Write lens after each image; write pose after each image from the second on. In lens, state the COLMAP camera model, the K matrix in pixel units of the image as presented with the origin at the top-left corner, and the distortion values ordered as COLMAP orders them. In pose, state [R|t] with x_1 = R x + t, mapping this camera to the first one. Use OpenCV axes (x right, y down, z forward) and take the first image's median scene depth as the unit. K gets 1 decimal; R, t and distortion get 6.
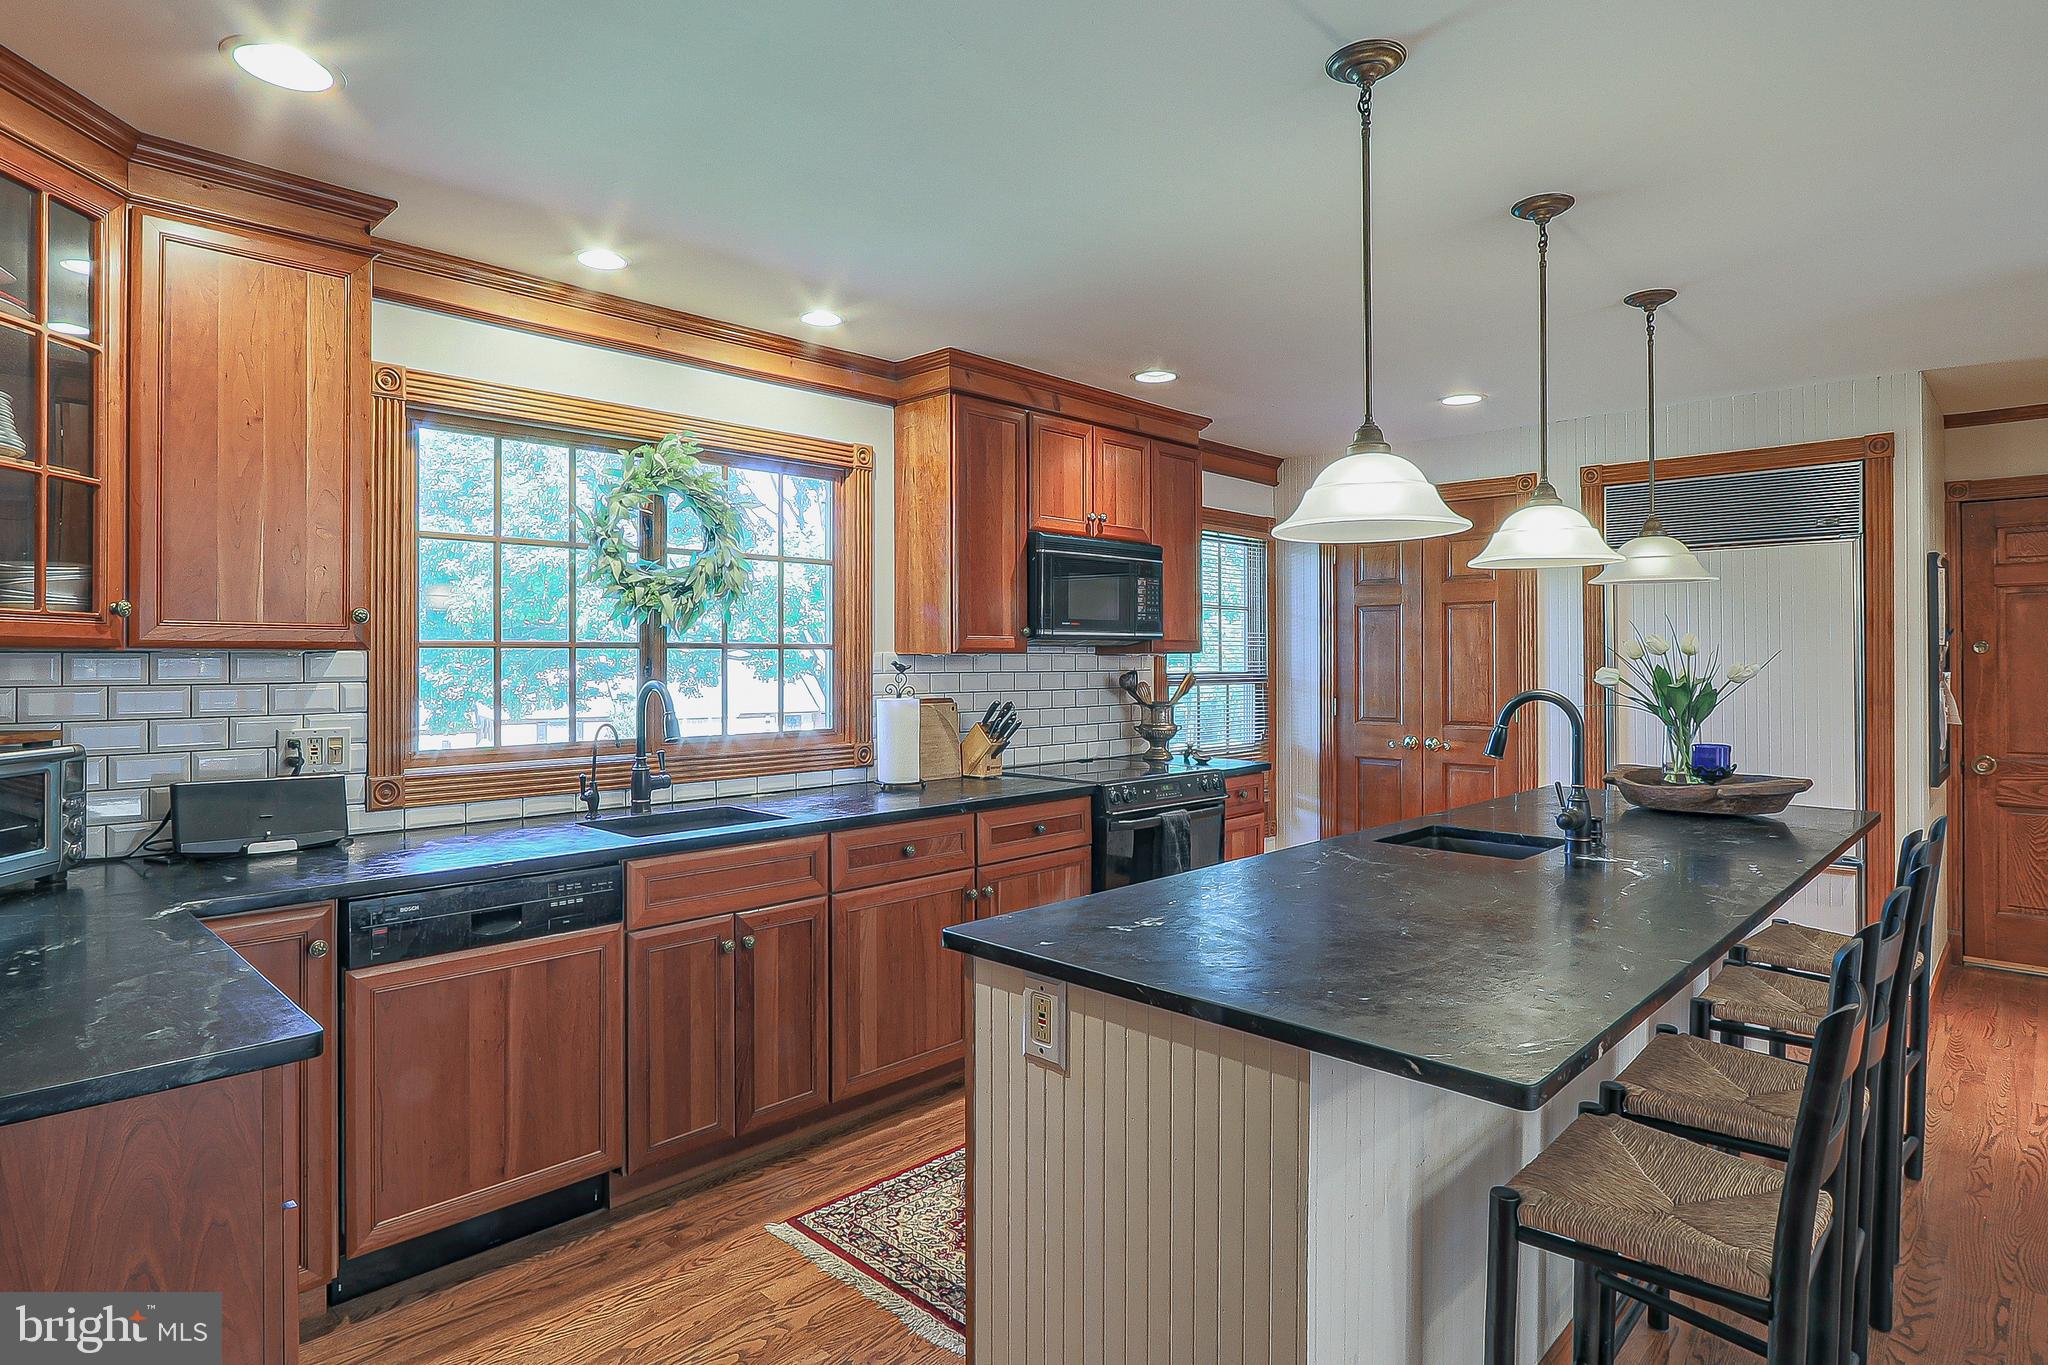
lens RADIAL K [[1103.4, 0, 1034.4], [0, 1103.4, 665.1], [0, 0, 1]] dist [-0.022390, 0.003084]
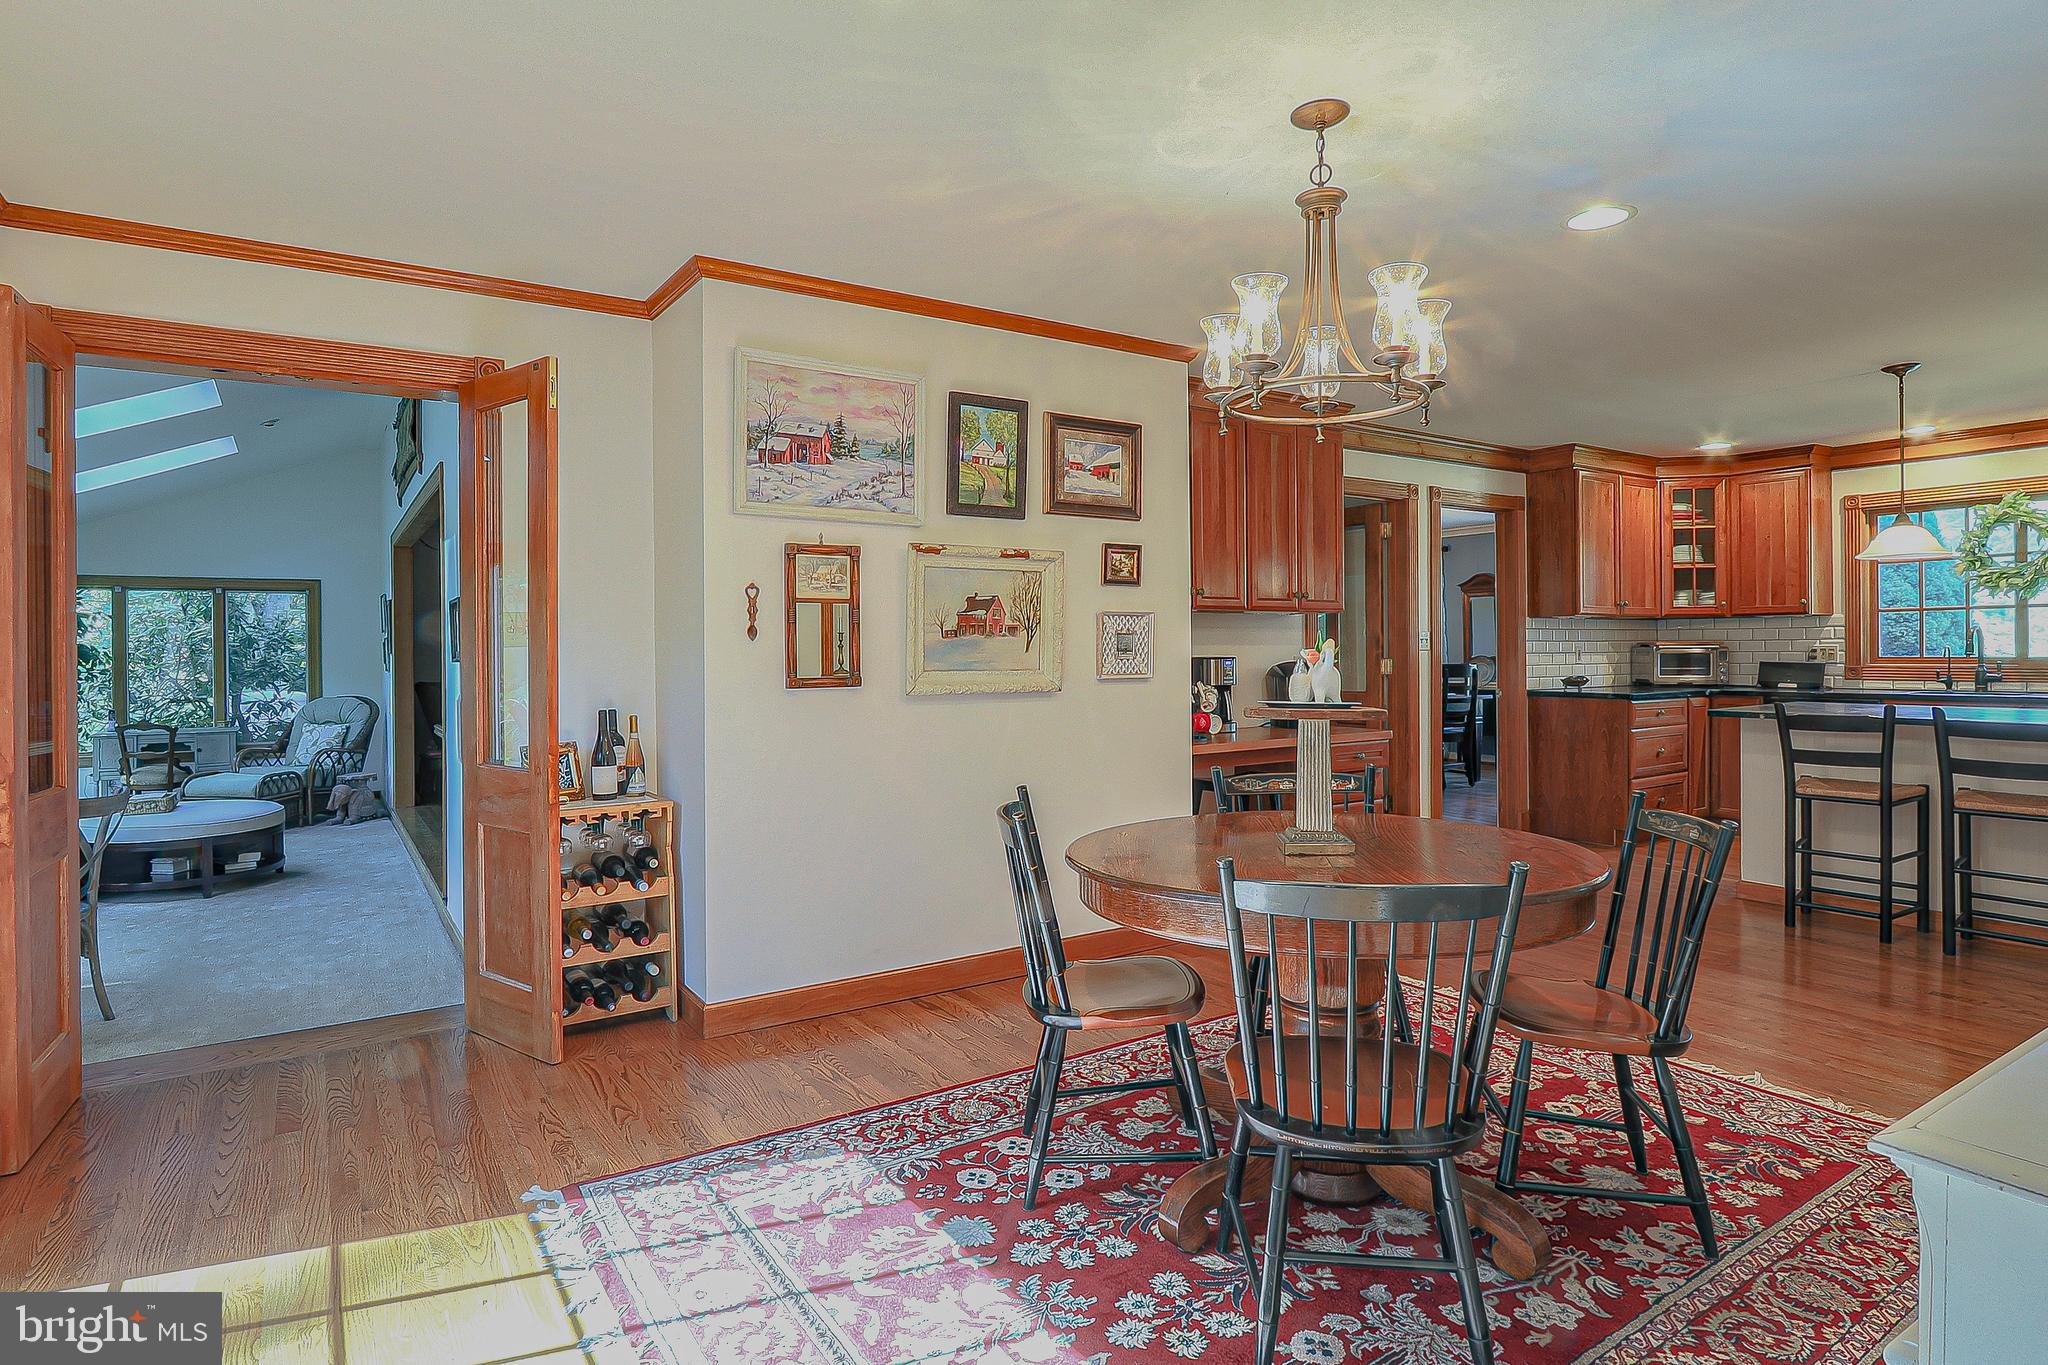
lens RADIAL K [[1103.4, 0, 1008.3], [0, 1103.4, 660.3], [0, 0, 1]] dist [-0.022390, 0.003084]
pose [[-0.226590, 0.007480, -0.973961, 1.544166], [0.000364, 0.999971, 0.007595, 0.050040], [0.973990, 0.001366, -0.226587, -0.199321]]
